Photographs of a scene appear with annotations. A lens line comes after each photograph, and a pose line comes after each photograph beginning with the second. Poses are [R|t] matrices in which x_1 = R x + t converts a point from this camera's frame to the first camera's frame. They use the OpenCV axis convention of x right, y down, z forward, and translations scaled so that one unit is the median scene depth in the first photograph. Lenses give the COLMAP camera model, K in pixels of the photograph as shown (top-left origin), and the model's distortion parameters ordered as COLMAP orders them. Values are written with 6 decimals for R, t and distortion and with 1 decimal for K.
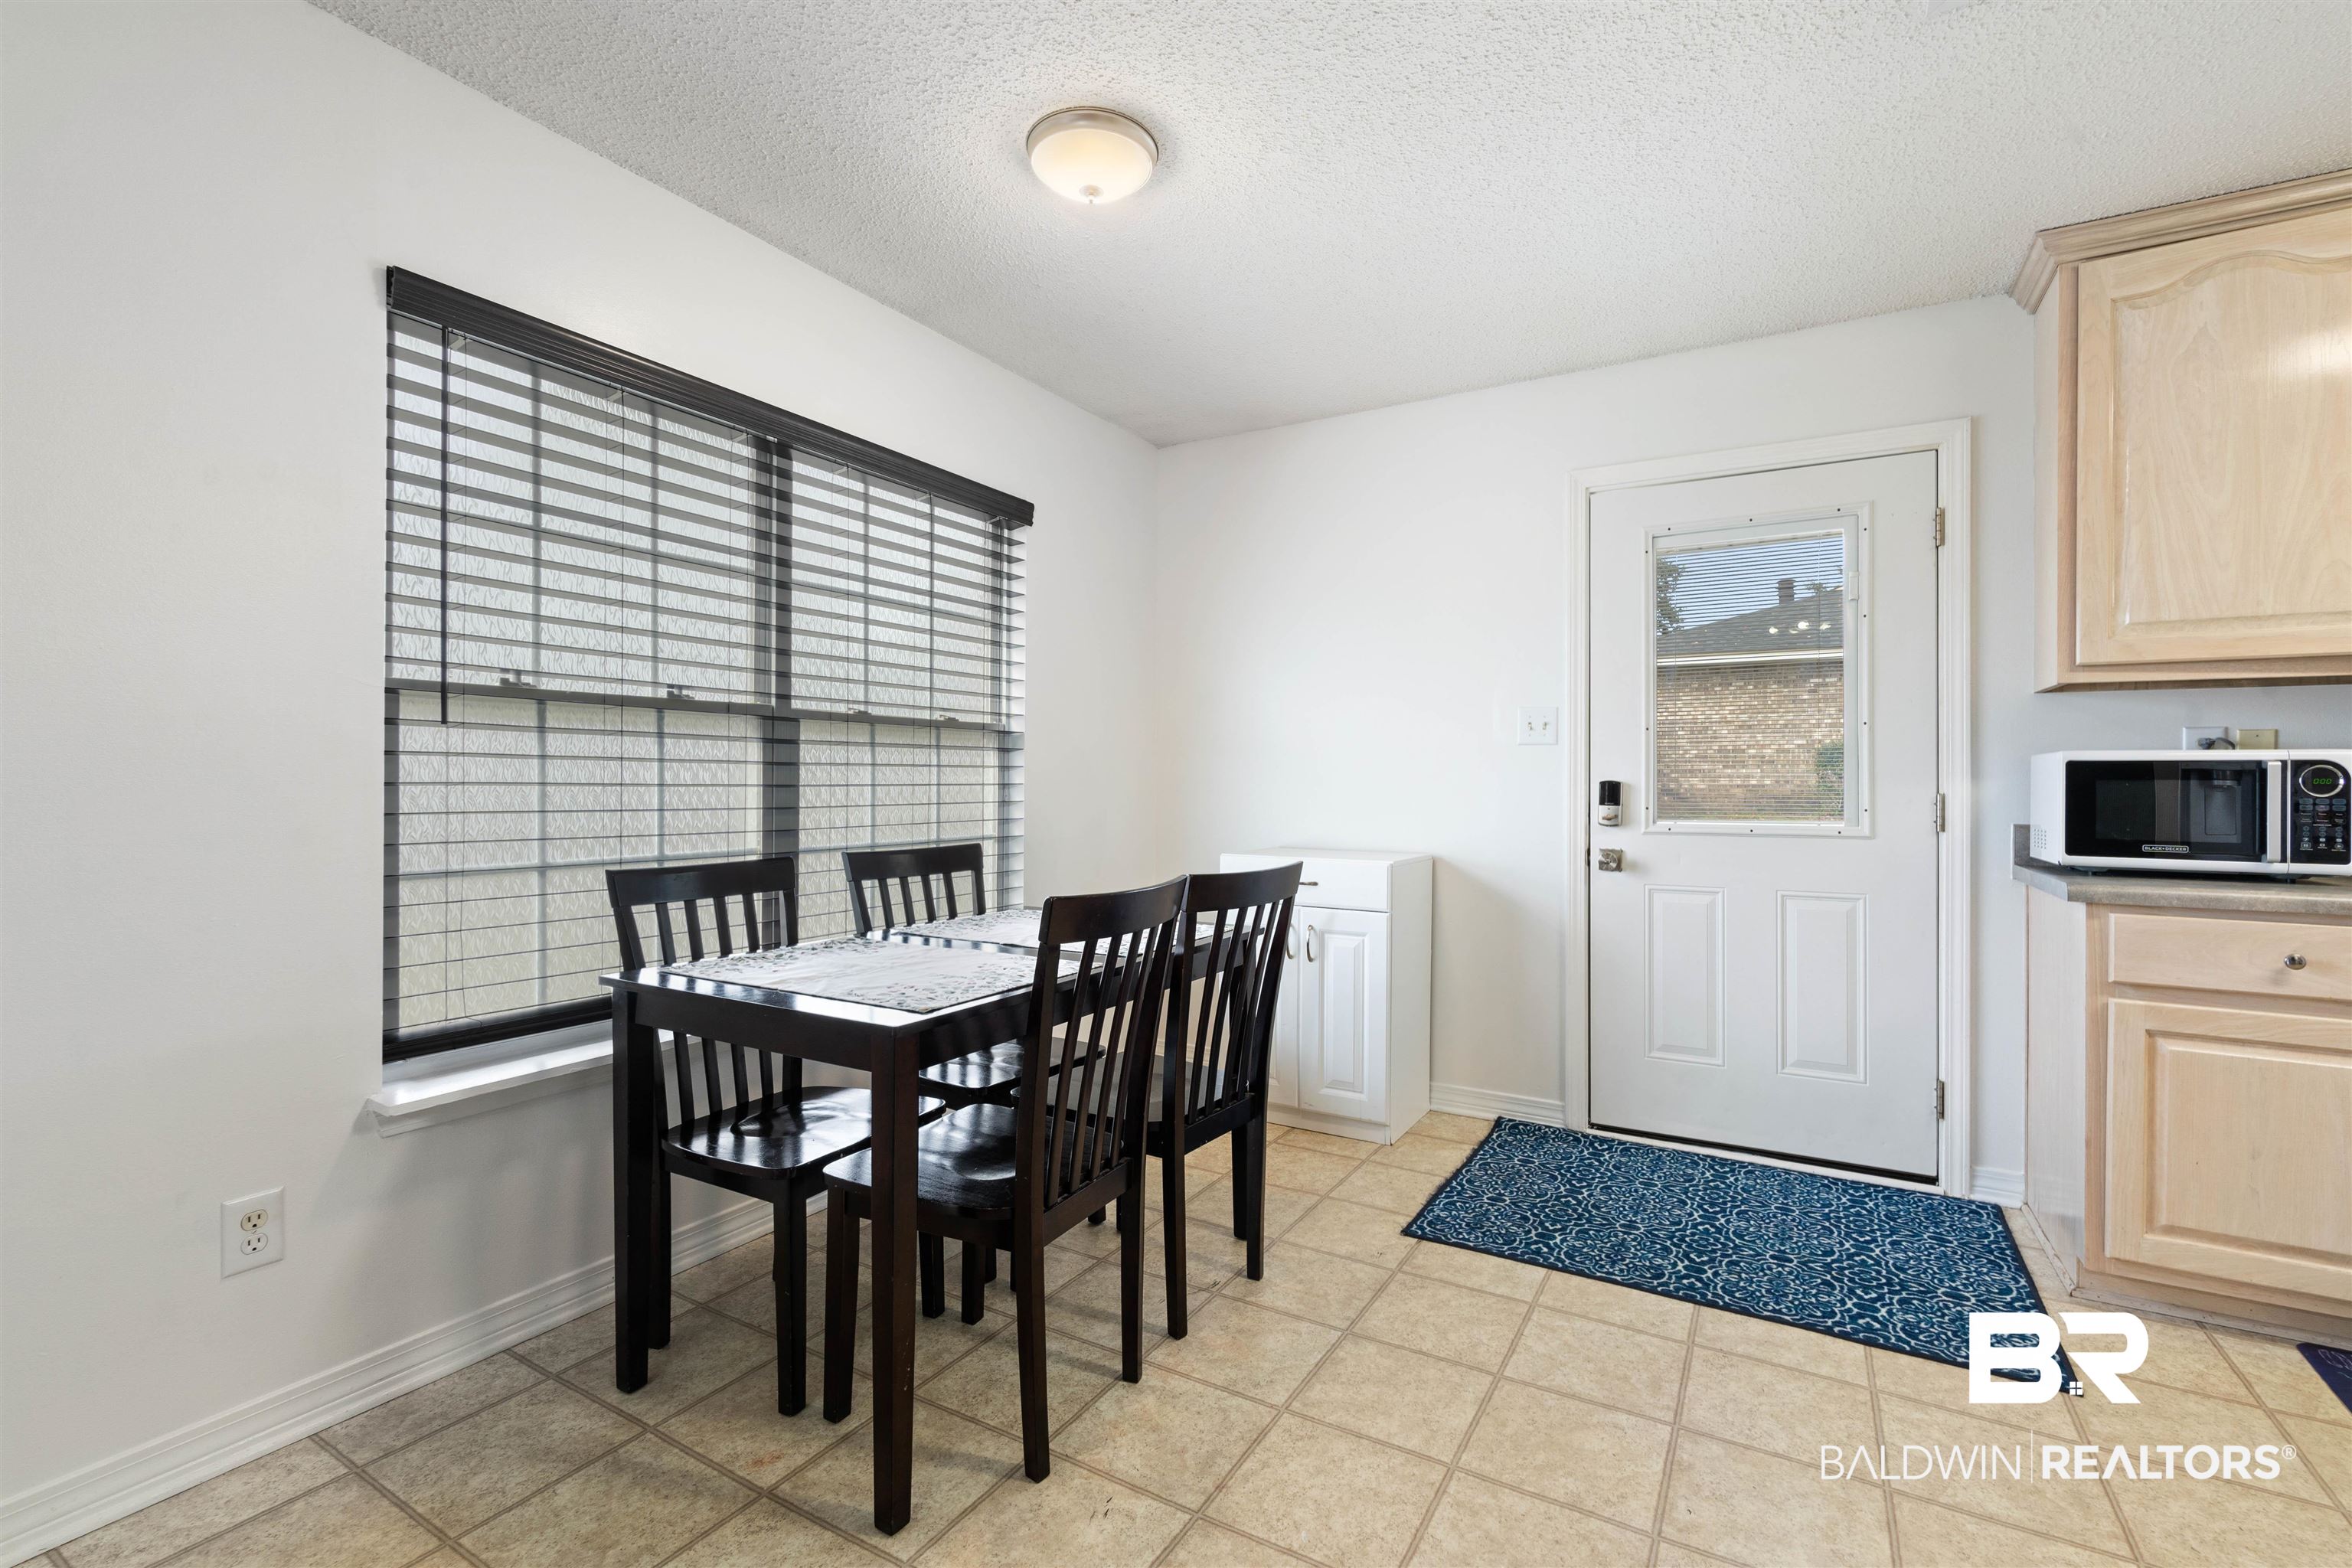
lens RADIAL K [[1021.0, 0, 1185.8], [0, 1021.0, 776.5], [0, 0, 1]] dist [-0.004771, -0.000194]
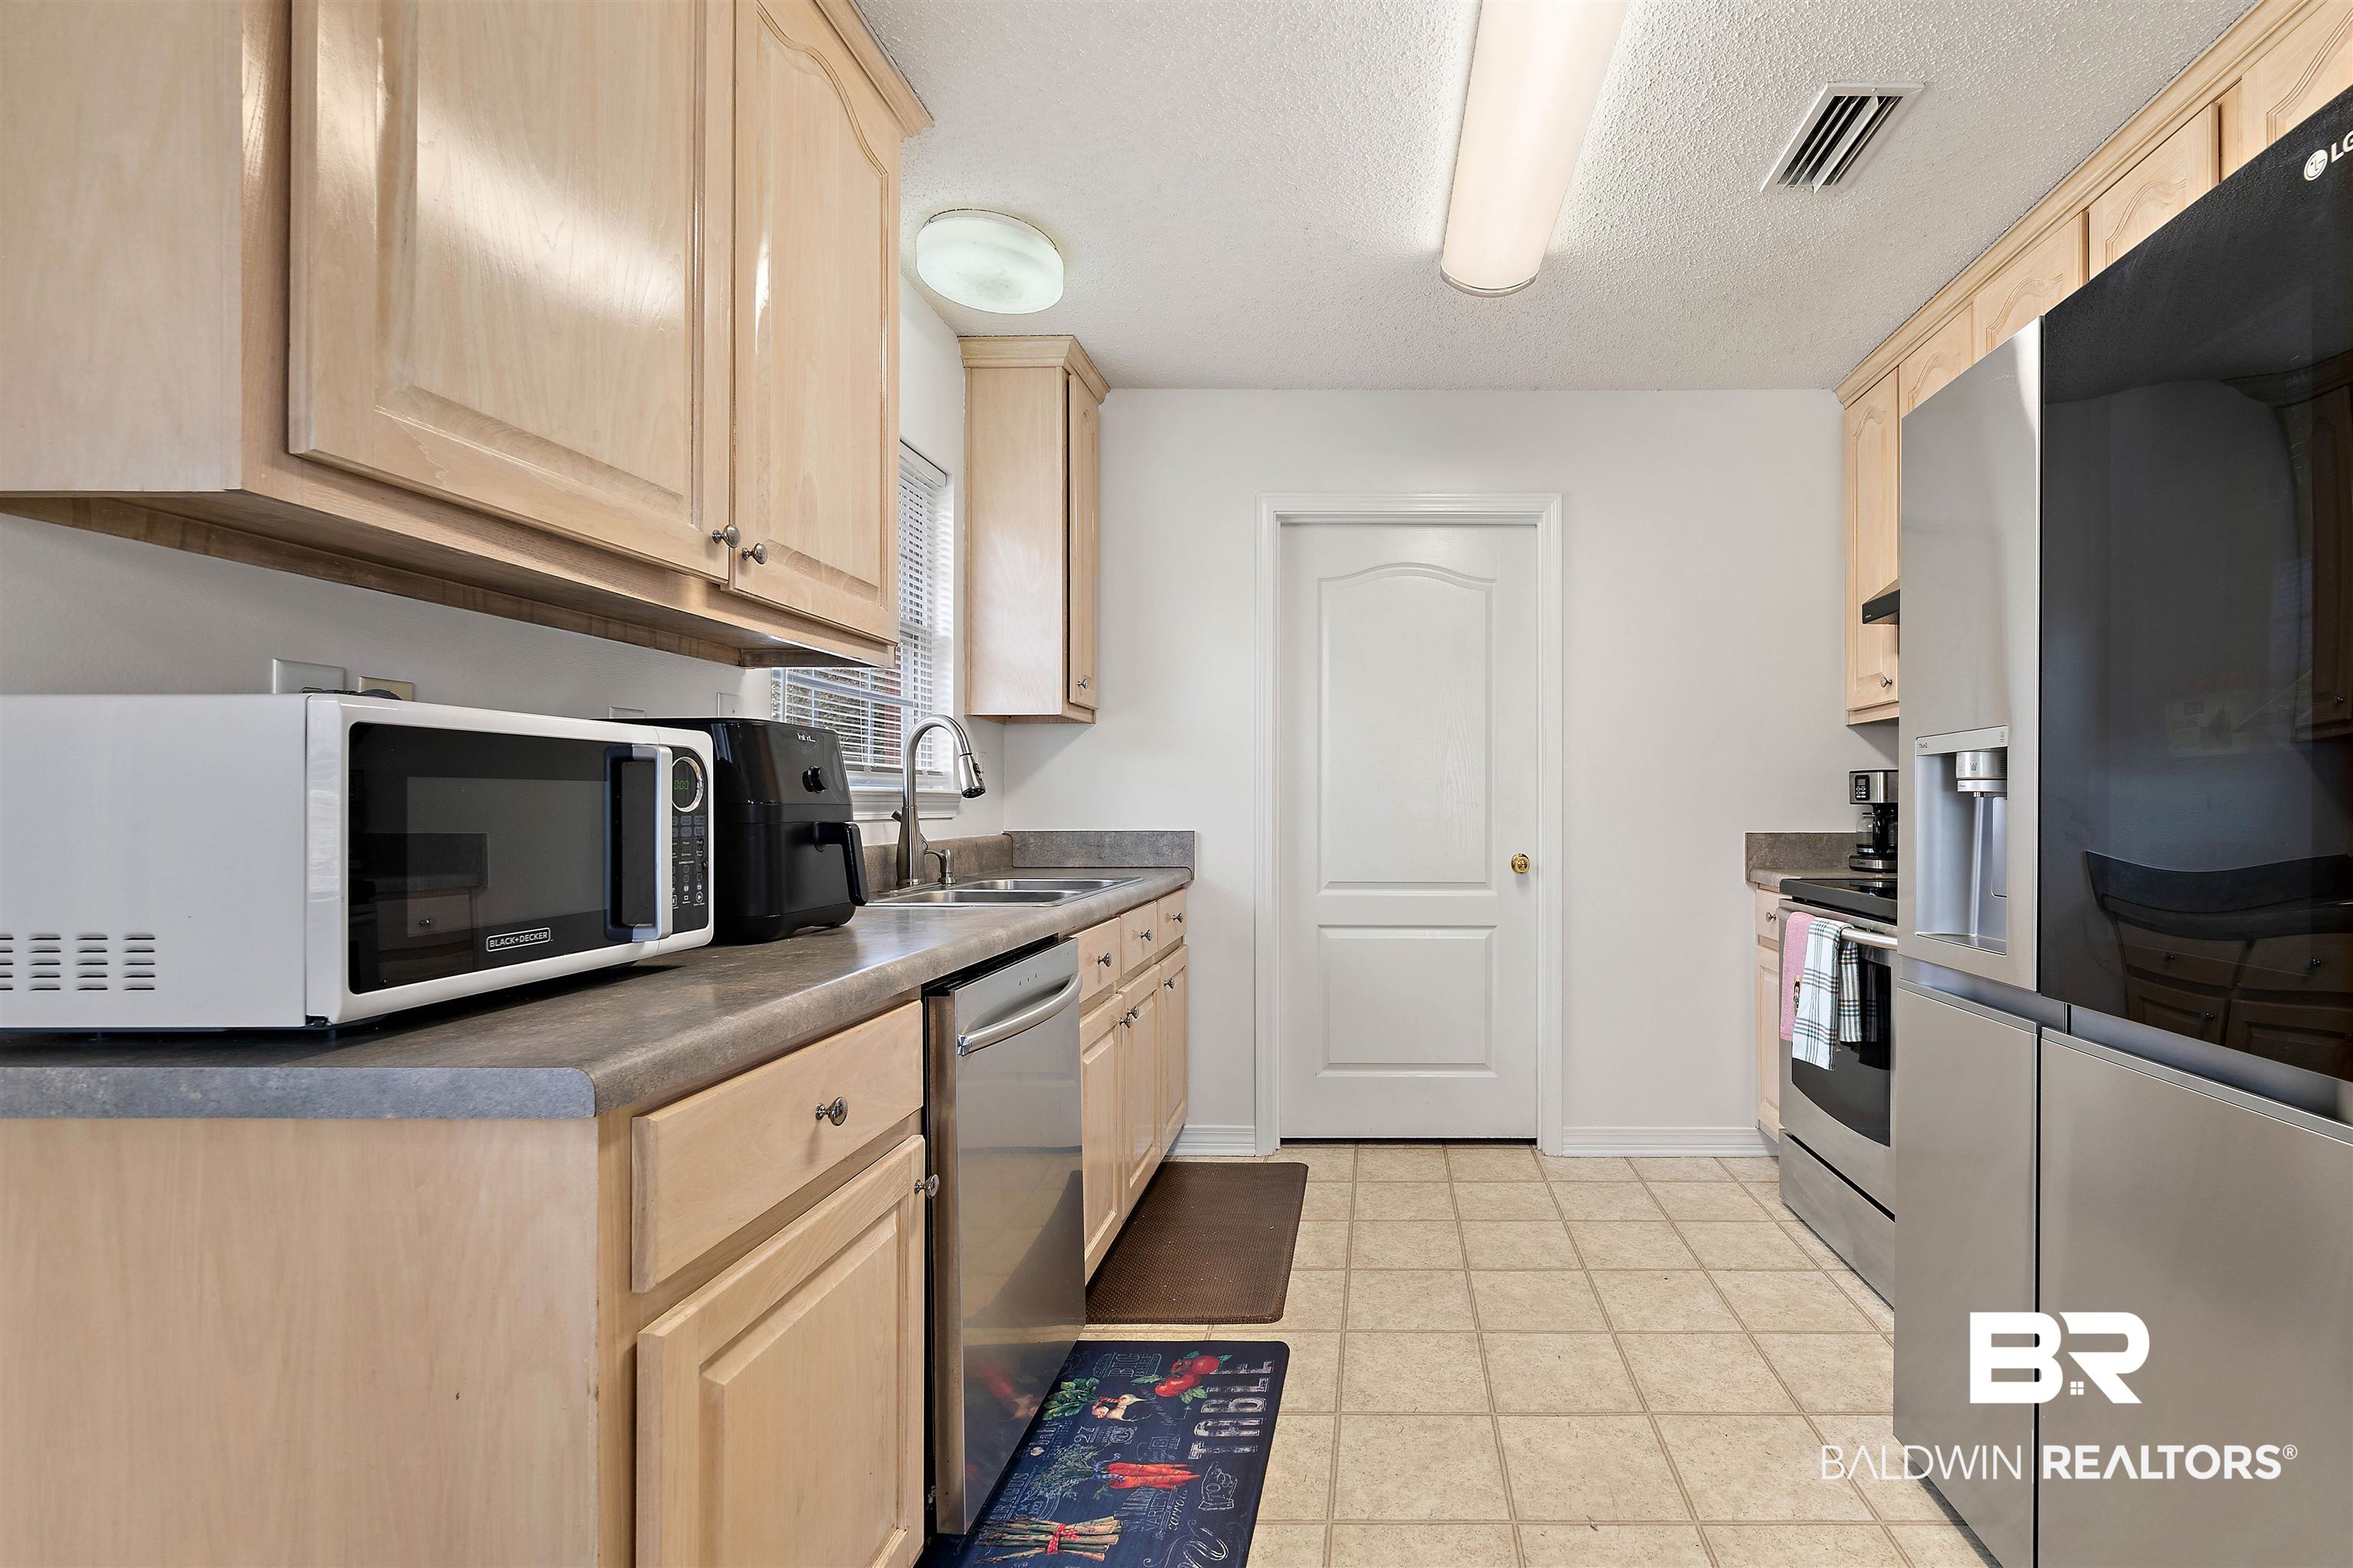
lens RADIAL K [[1021.5, 0, 1182.4], [0, 1021.5, 807.8], [0, 0, 1]] dist [-0.004771, -0.000194]
pose [[-0.506691, -0.015292, 0.861992, 0.447609], [-0.015525, 0.999842, 0.008612, 0.006520], [-0.861988, -0.009018, -0.506849, 0.977541]]
